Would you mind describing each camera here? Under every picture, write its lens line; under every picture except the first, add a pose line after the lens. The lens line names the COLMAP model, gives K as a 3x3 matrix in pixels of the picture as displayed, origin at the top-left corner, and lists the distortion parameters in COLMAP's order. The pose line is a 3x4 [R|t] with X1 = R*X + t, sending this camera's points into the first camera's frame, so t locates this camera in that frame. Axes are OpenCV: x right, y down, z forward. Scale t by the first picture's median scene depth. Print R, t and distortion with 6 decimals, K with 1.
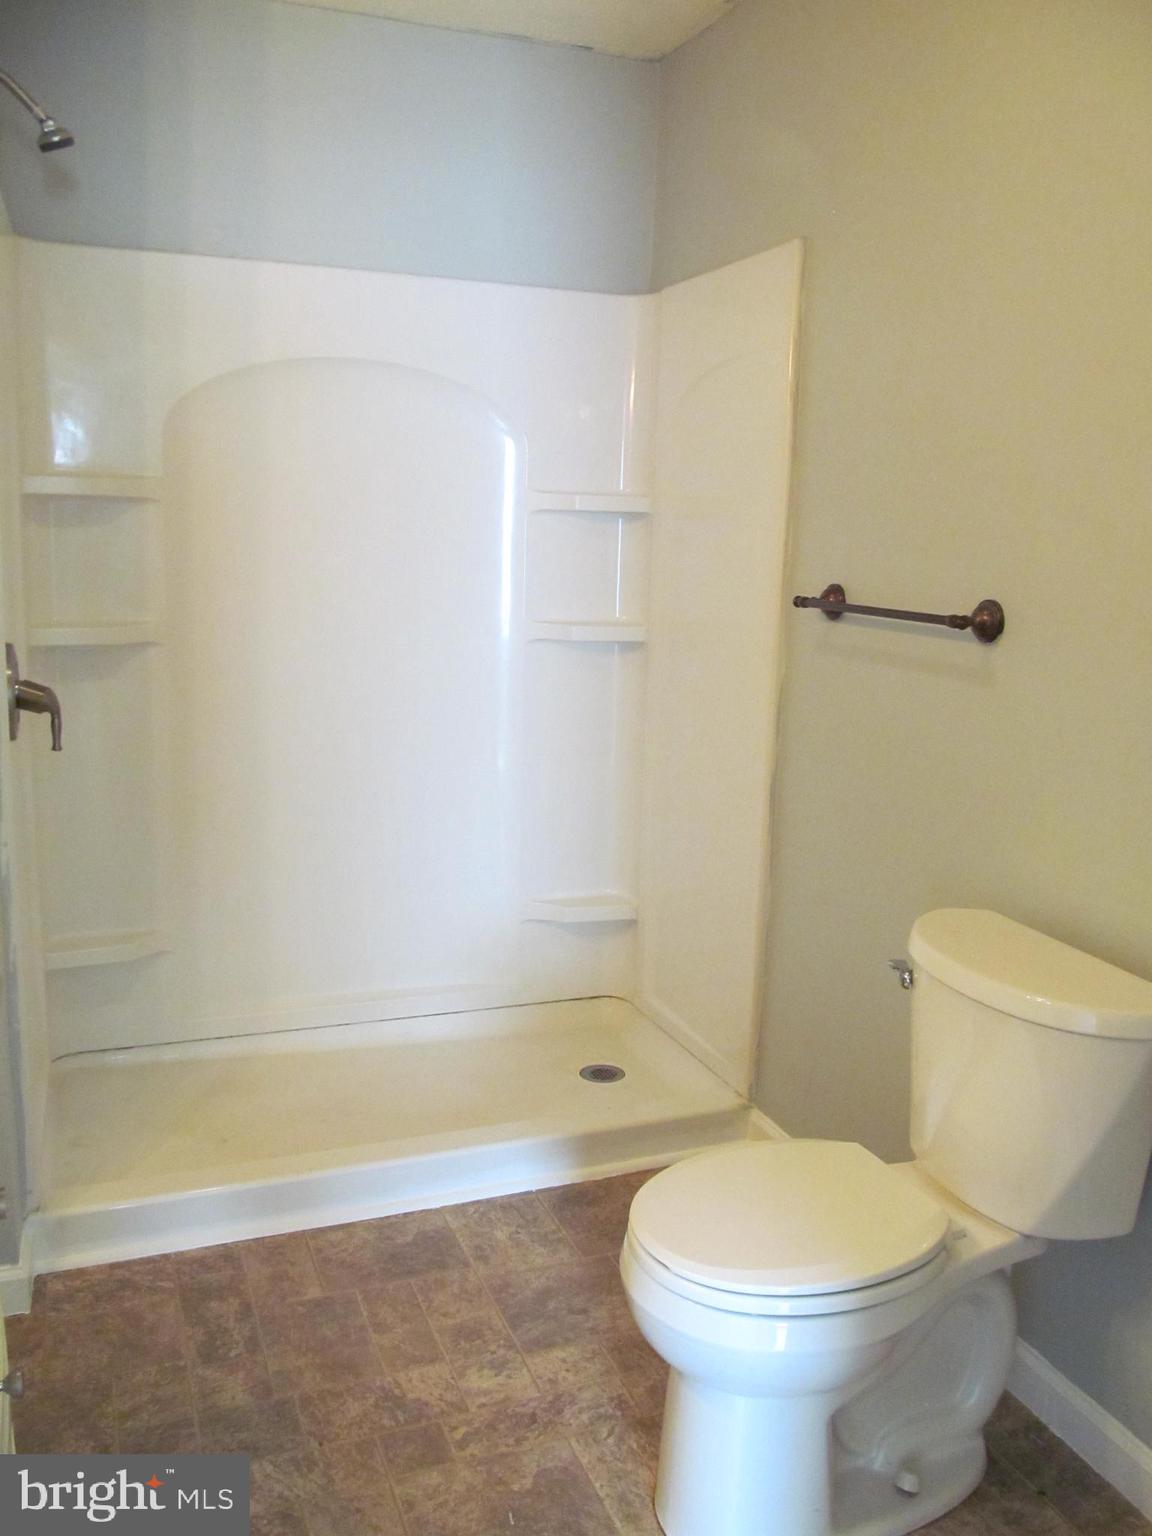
lens RADIAL K [[1281.0, 0, 571.3], [0, 1281.0, 766.9], [0, 0, 1]] dist [-0.052487, 0.011969]
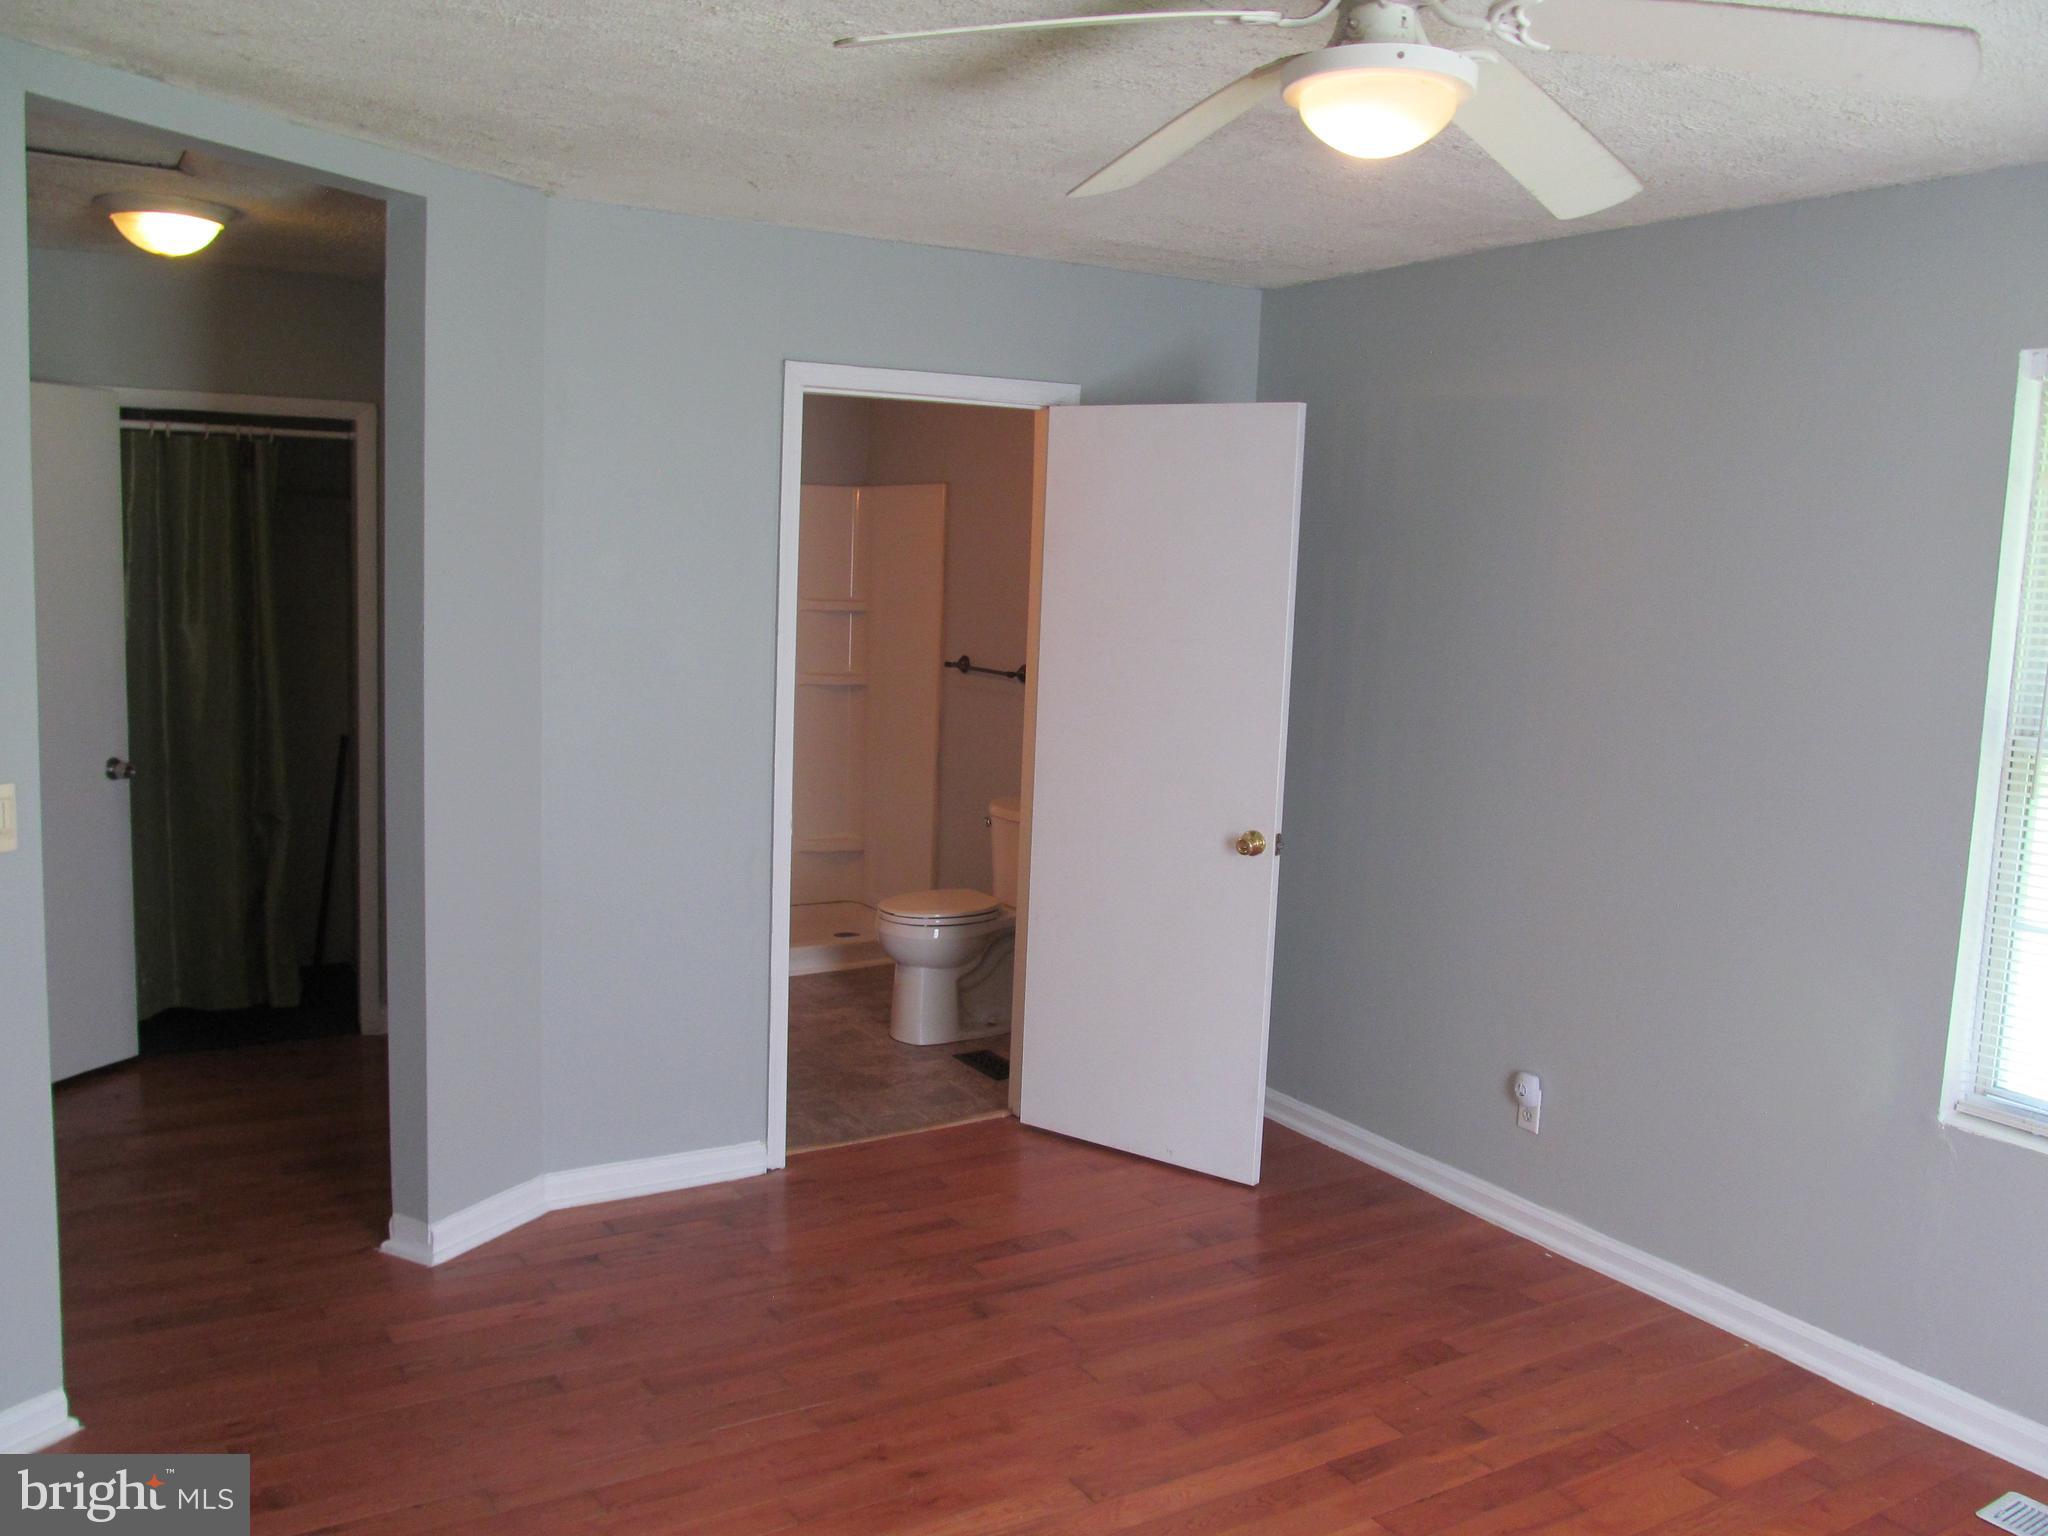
lens RADIAL K [[1708.0, 0, 1022.8], [0, 1708.0, 770.4], [0, 0, 1]] dist [-0.052487, 0.011969]
pose [[0.983666, -0.014647, 0.179405, -0.190998], [0.023833, 0.998507, -0.049154, 0.173345], [-0.178417, 0.052627, 0.982546, -1.661989]]
